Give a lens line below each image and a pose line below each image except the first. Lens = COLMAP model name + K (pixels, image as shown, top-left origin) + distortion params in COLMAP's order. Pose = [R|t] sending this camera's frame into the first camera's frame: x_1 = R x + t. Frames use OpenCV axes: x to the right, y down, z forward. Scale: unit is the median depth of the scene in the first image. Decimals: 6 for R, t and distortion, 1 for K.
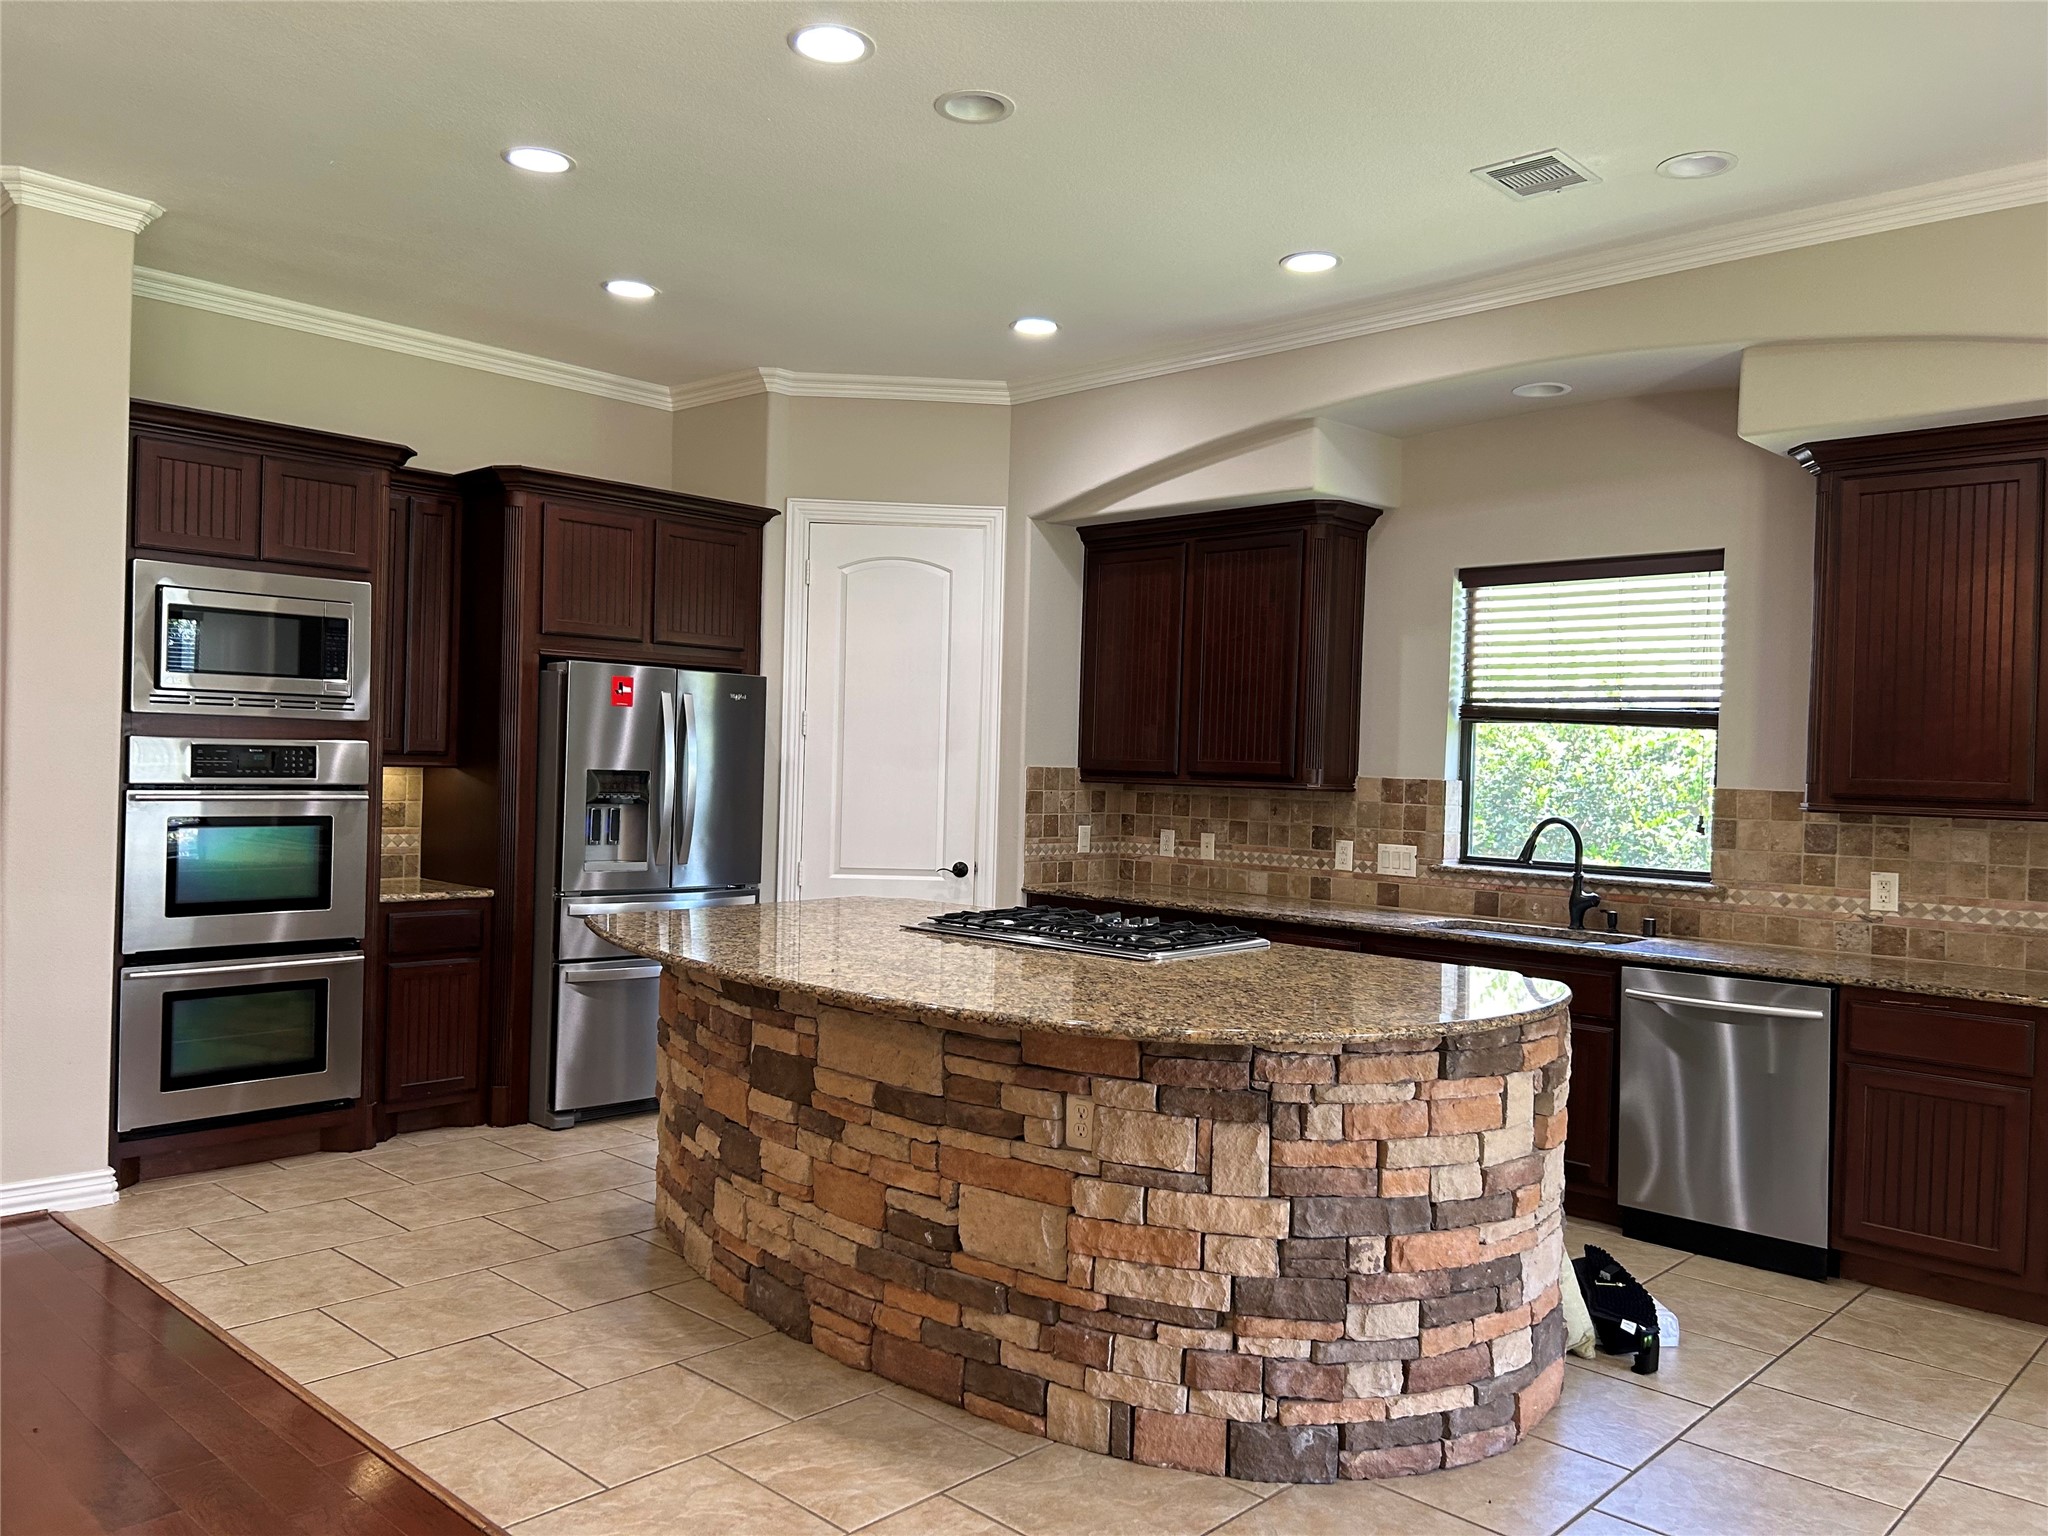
lens RADIAL K [[1550.4, 0, 1012.3], [0, 1550.4, 759.8], [0, 0, 1]] dist [0.057456, -0.060552]
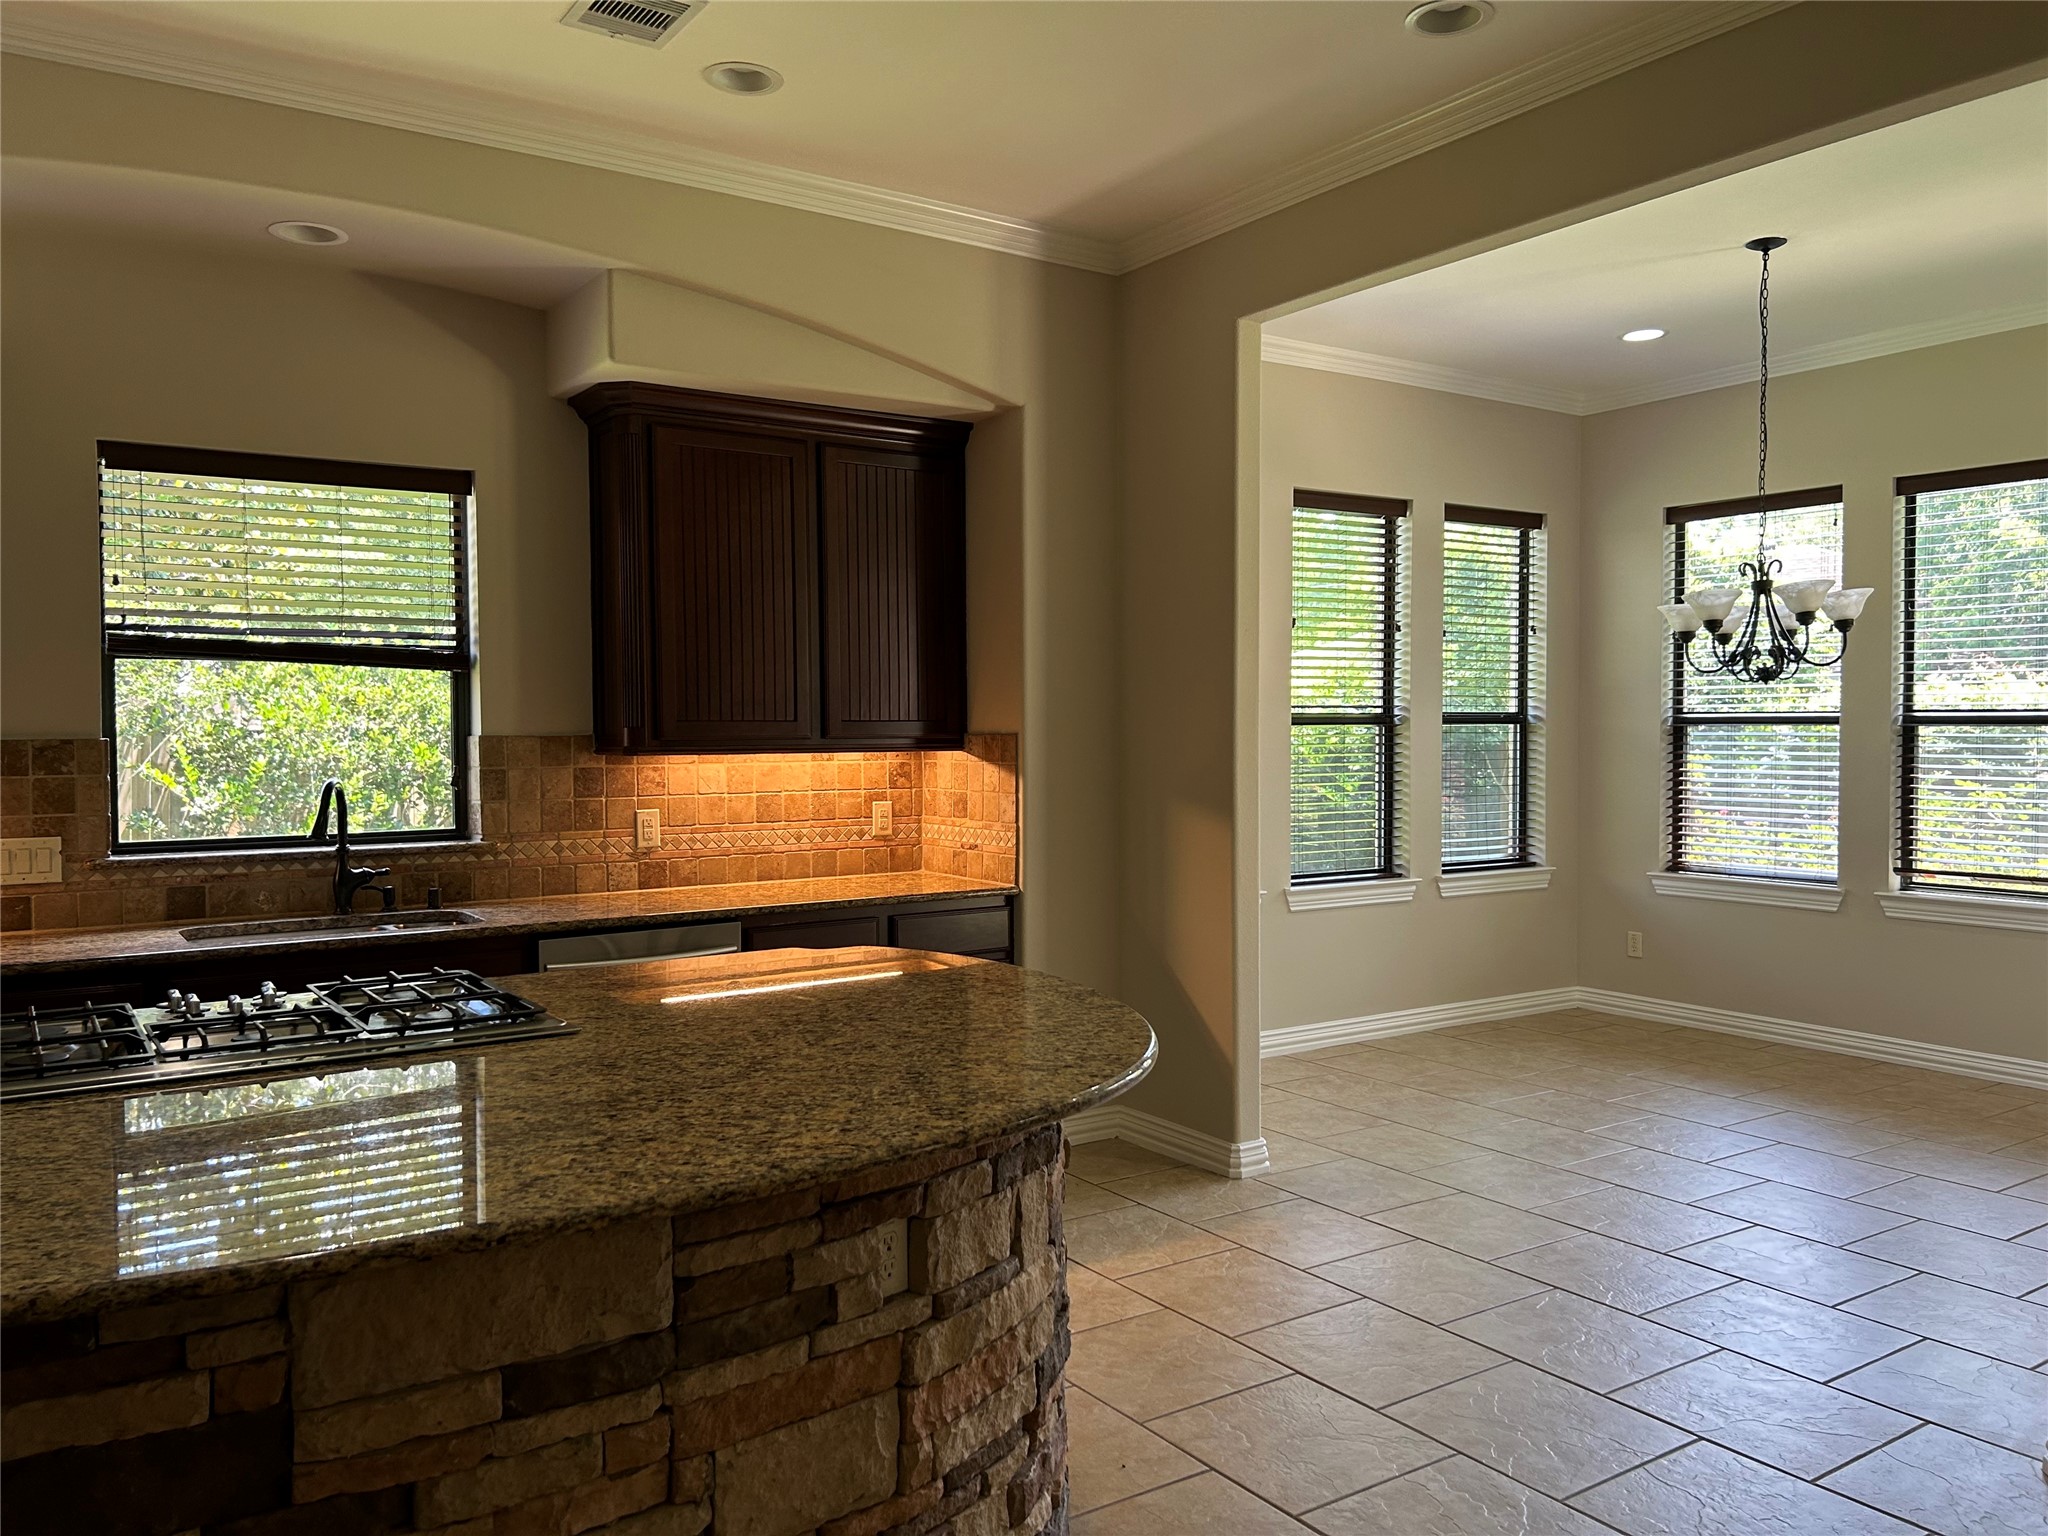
lens RADIAL K [[1550.4, 0, 1023.3], [0, 1550.4, 773.9], [0, 0, 1]] dist [0.057456, -0.060552]
pose [[0.211851, -0.062864, 0.975278, -0.372487], [0.009644, 0.998015, 0.062235, -0.013156], [-0.977254, -0.003779, 0.212037, 0.496077]]
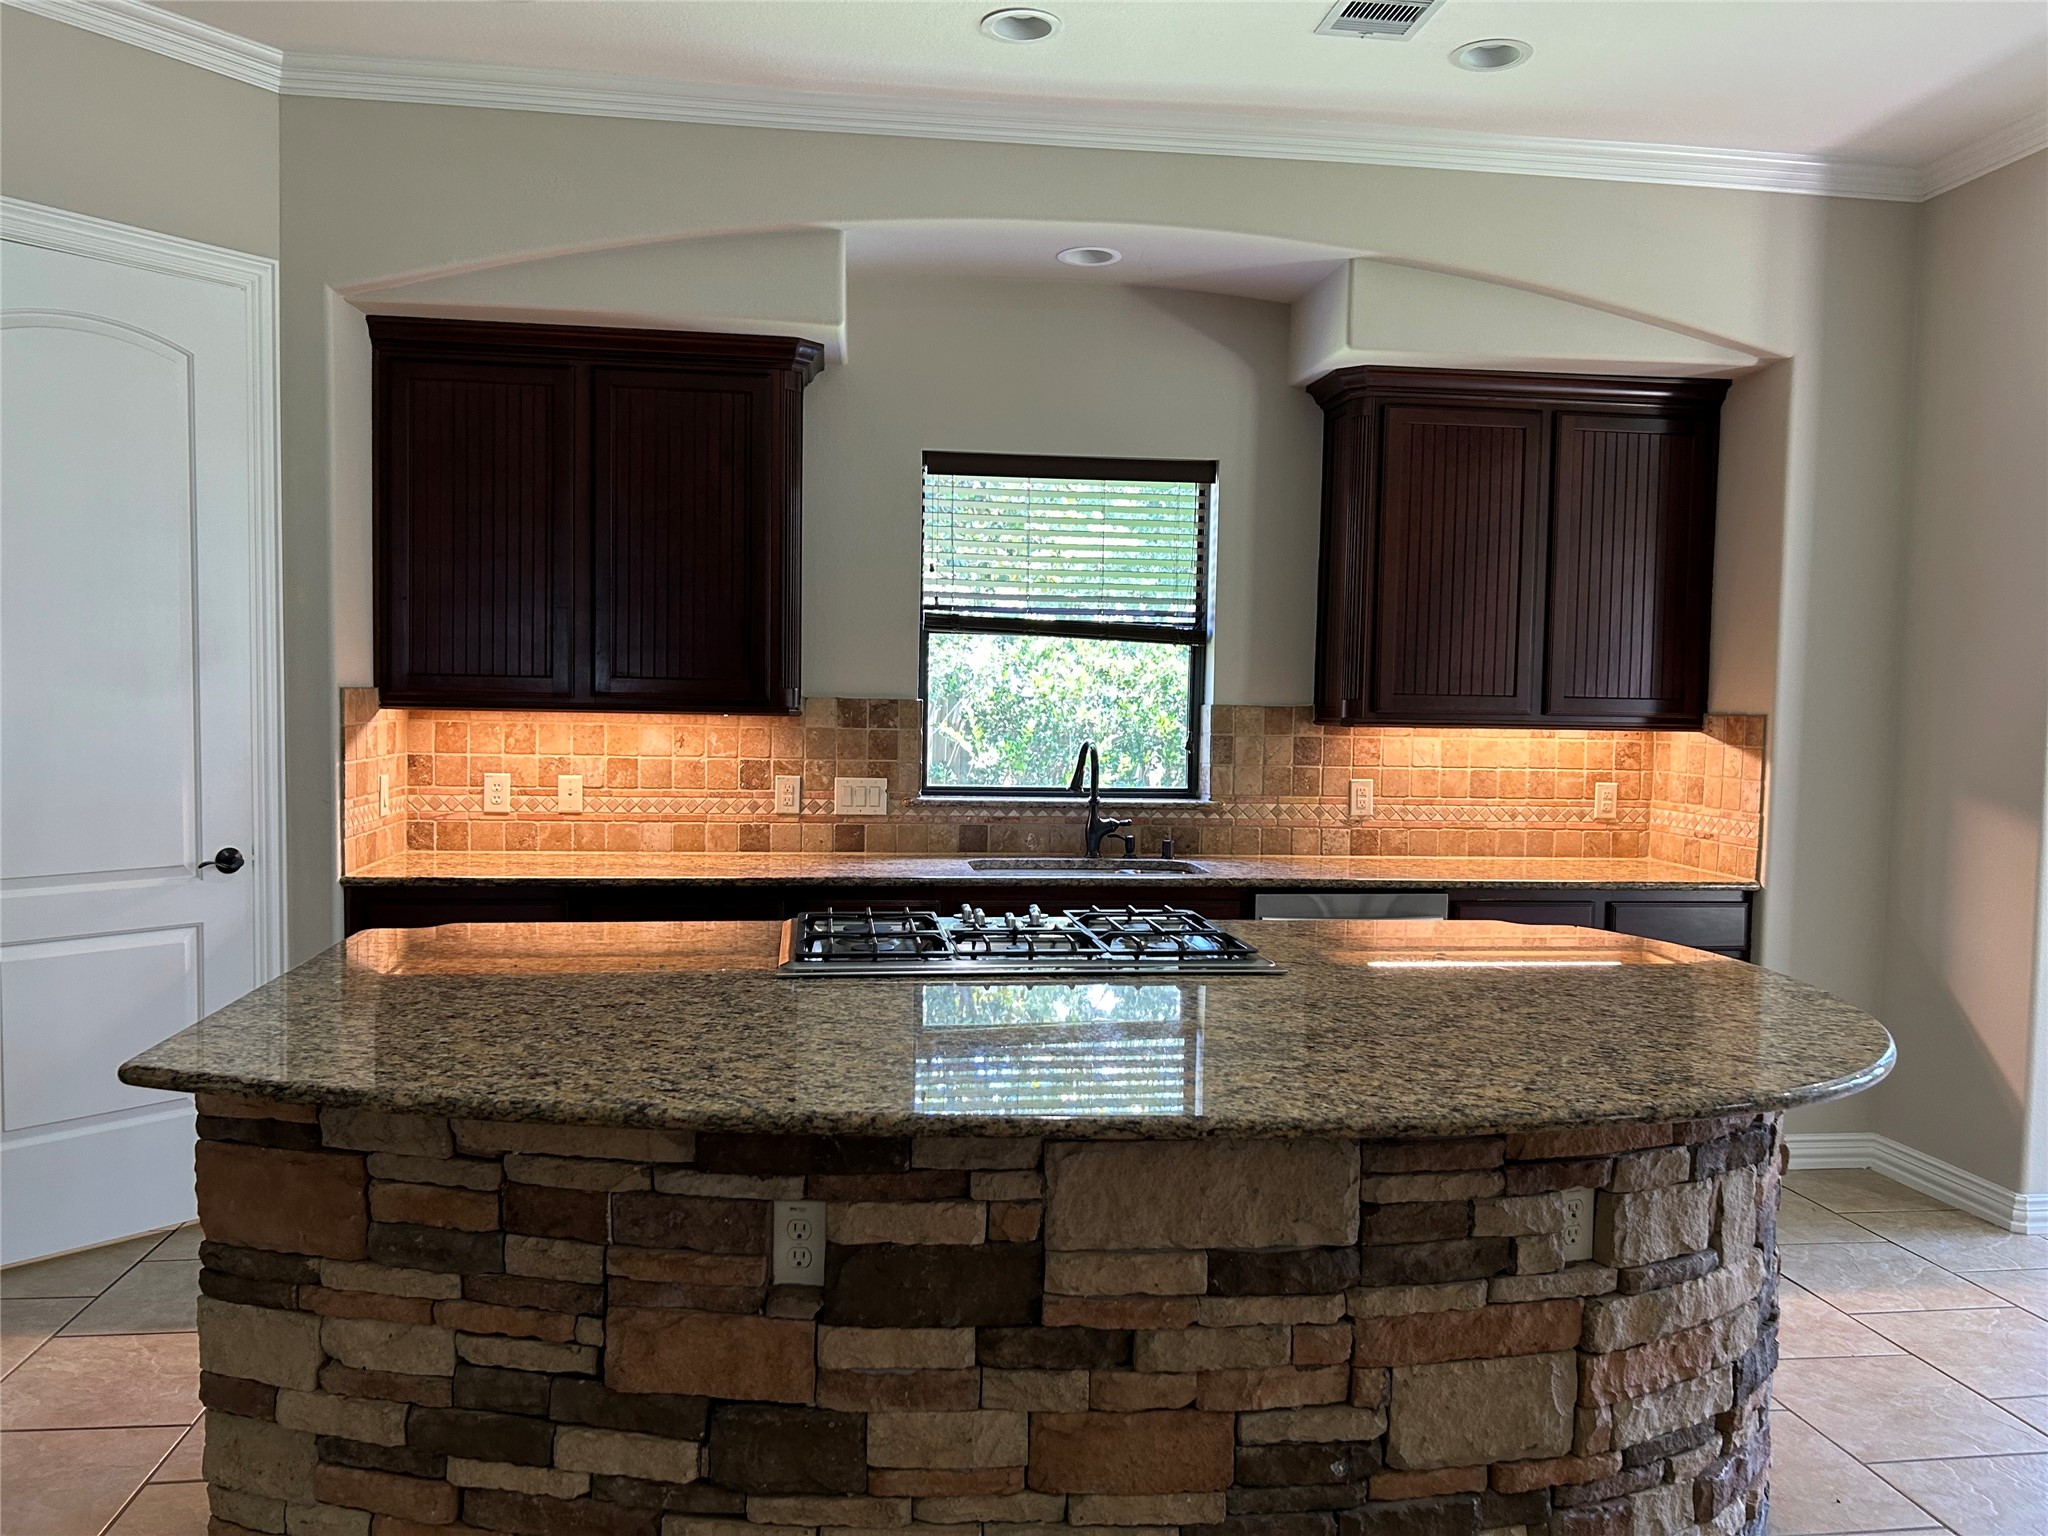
lens RADIAL K [[1550.4, 0, 1016.6], [0, 1550.4, 780.6], [0, 0, 1]] dist [0.057456, -0.060552]
pose [[0.625311, -0.062020, 0.777907, -0.400121], [-0.001098, 0.996766, 0.080352, -0.012576], [-0.780374, -0.051099, 0.623221, 0.477896]]
